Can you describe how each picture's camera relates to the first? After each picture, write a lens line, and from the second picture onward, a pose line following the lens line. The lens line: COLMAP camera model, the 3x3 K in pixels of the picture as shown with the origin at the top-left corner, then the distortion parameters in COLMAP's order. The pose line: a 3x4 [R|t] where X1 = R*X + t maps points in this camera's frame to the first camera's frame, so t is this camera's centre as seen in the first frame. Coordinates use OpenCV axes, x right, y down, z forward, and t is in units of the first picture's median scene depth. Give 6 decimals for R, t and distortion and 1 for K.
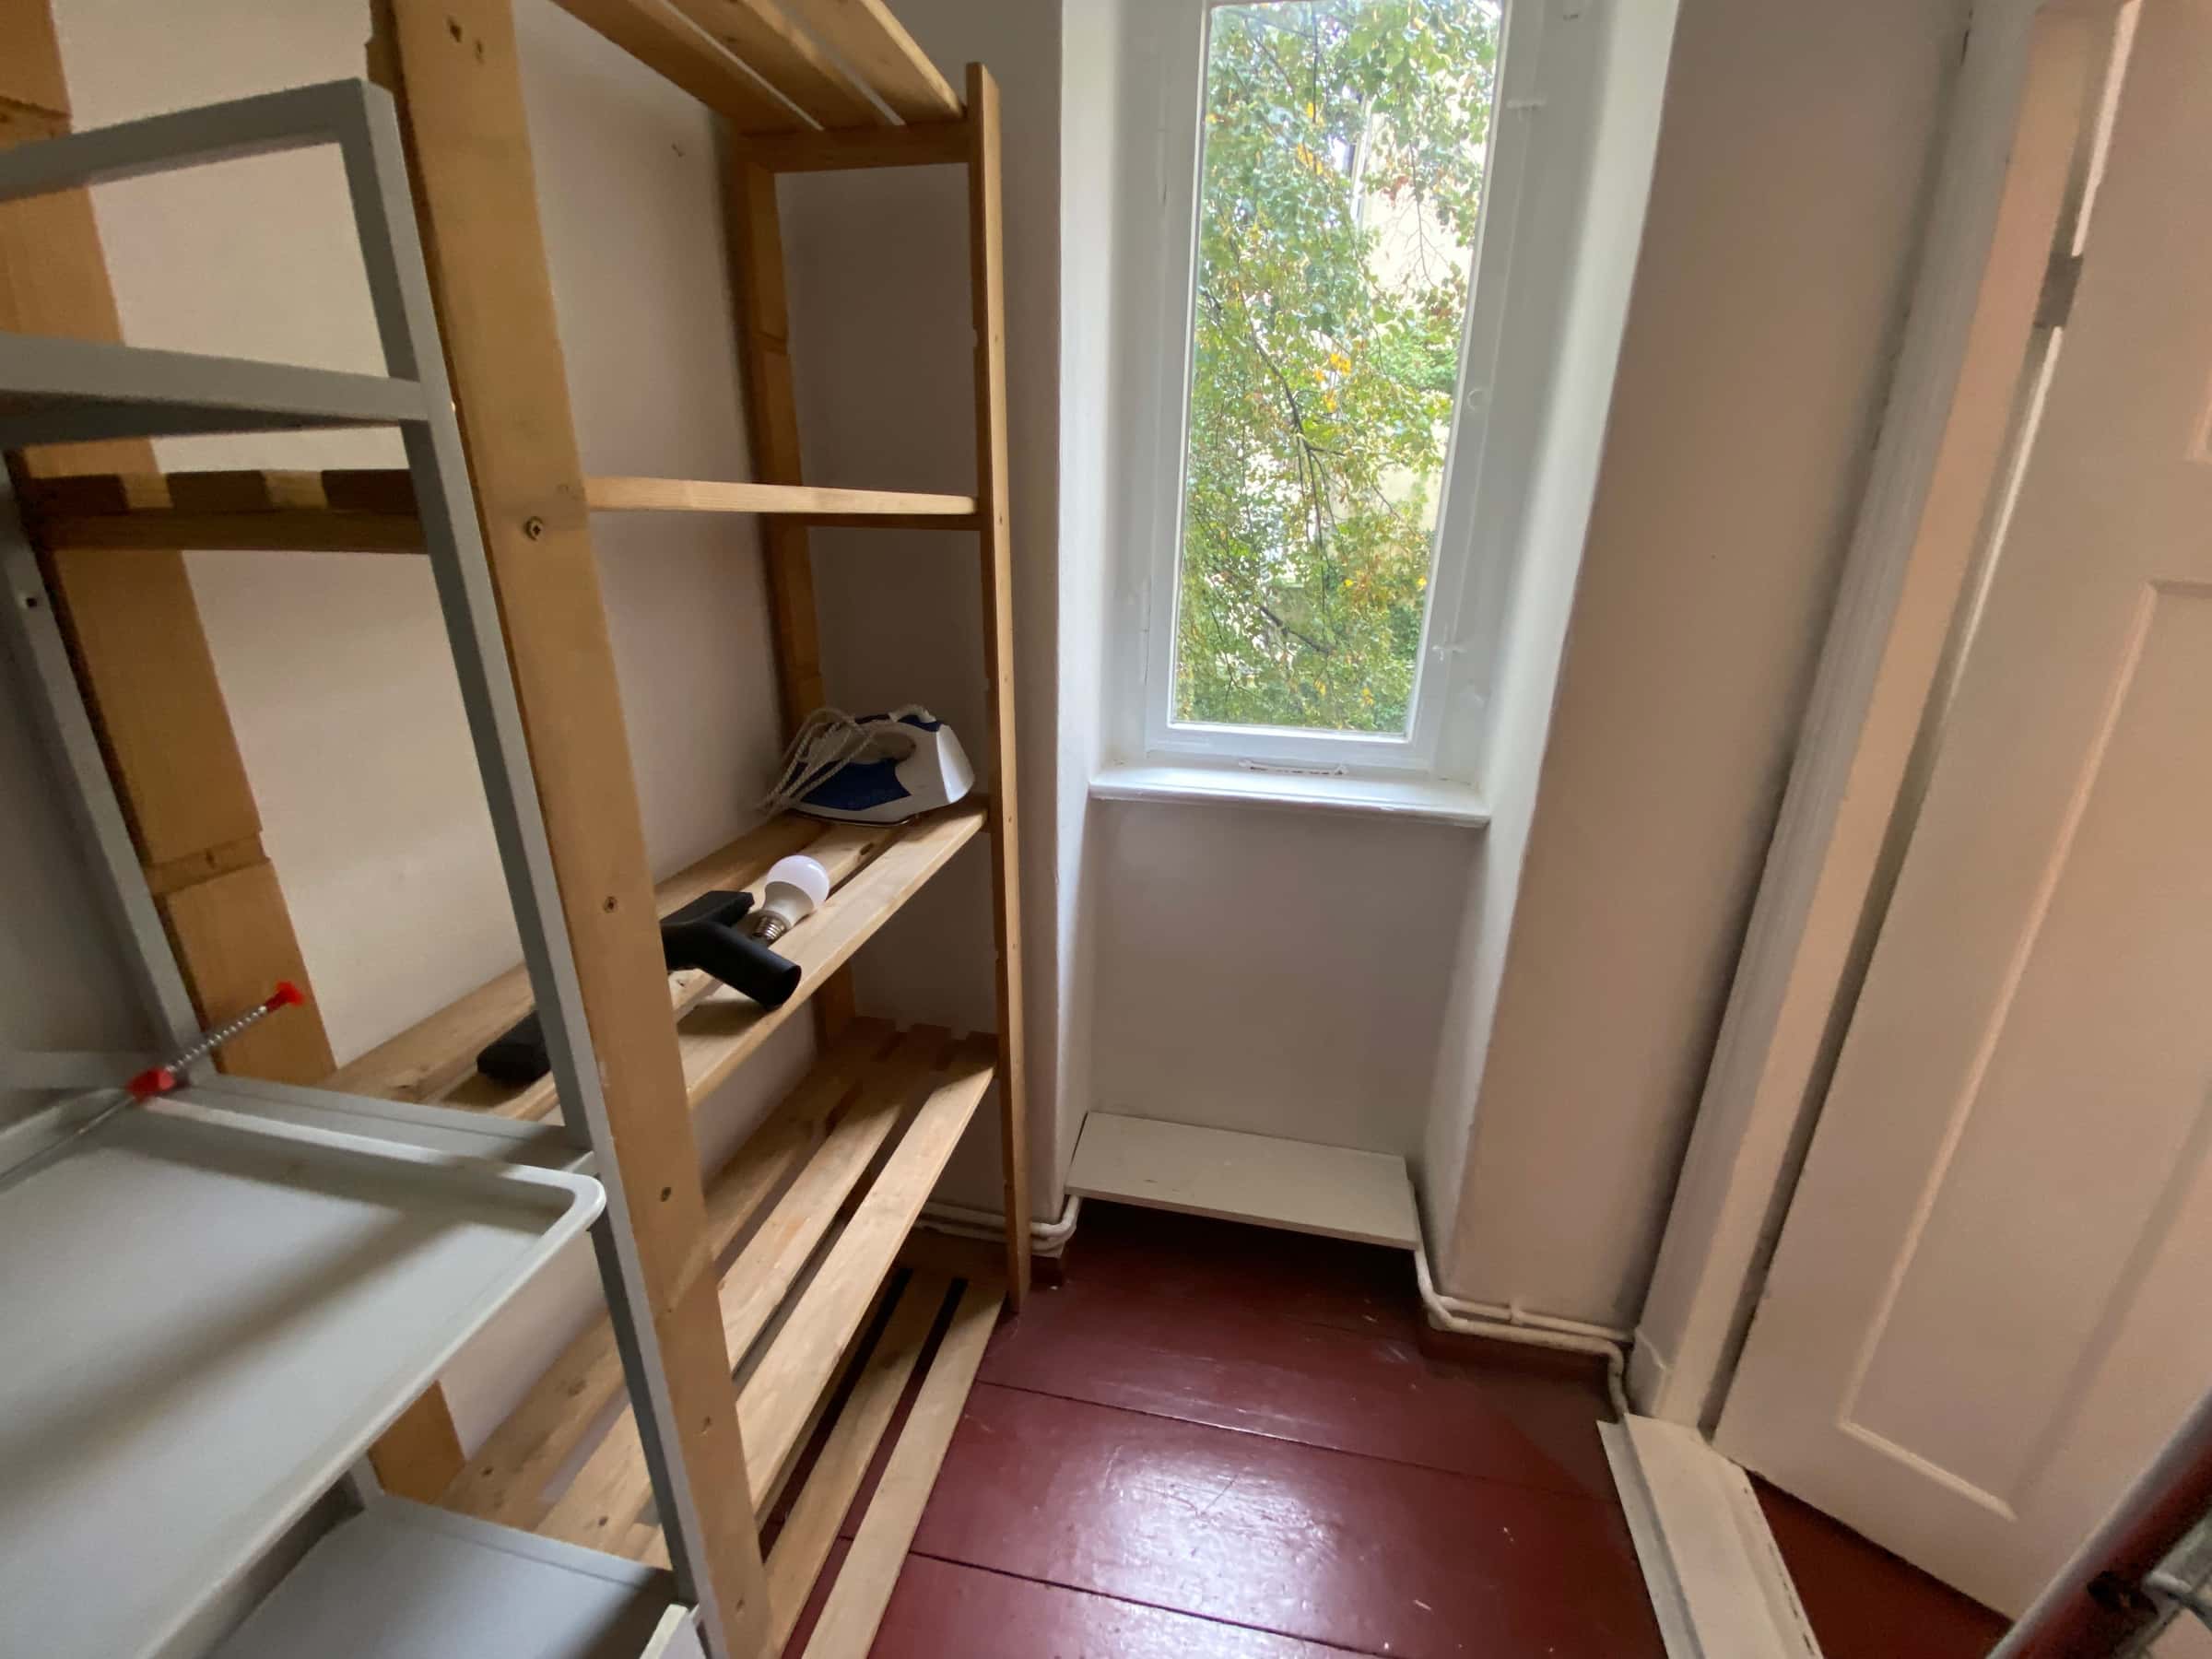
lens RADIAL K [[892.8, 0, 1106.0], [0, 892.8, 829.5], [0, 0, 1]] dist [0.017343, -0.018619]
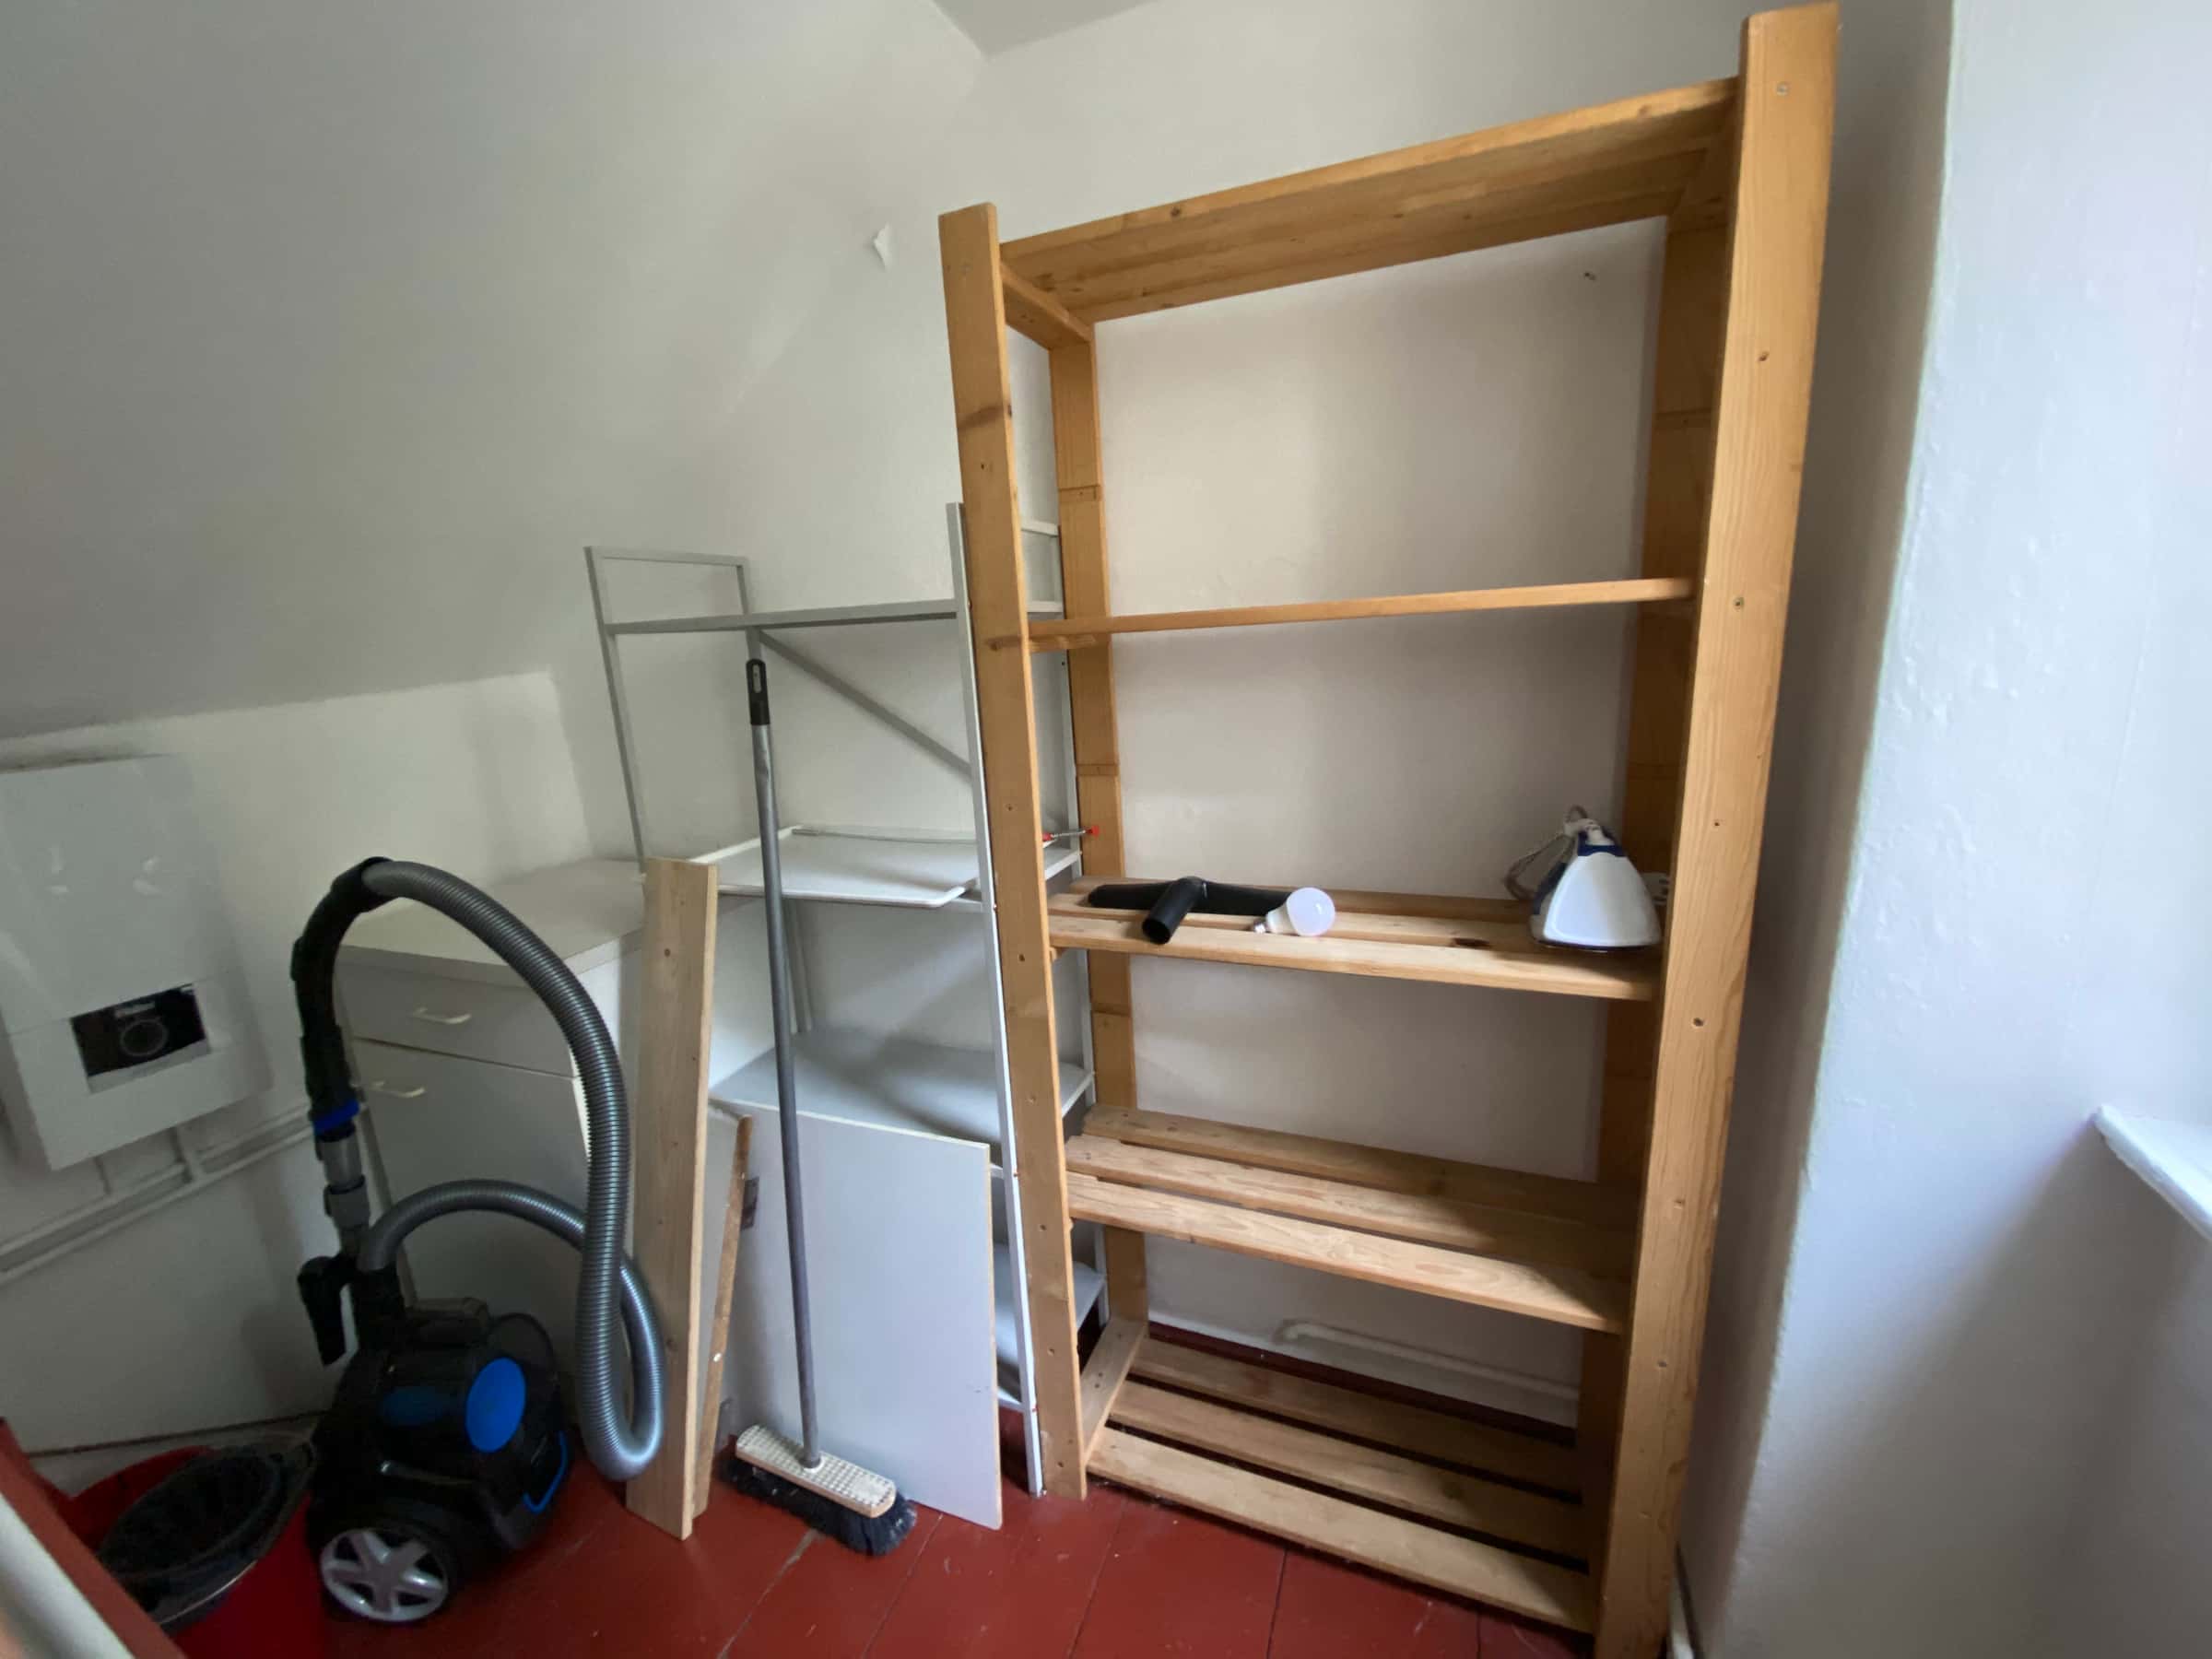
lens RADIAL K [[892.8, 0, 1106.0], [0, 892.8, 829.5], [0, 0, 1]] dist [0.017343, -0.018619]
pose [[-0.189745, 0.221794, -0.956454, 0.889611], [-0.275071, 0.923131, 0.268636, -0.306845], [0.942514, 0.314066, -0.114151, 0.857968]]
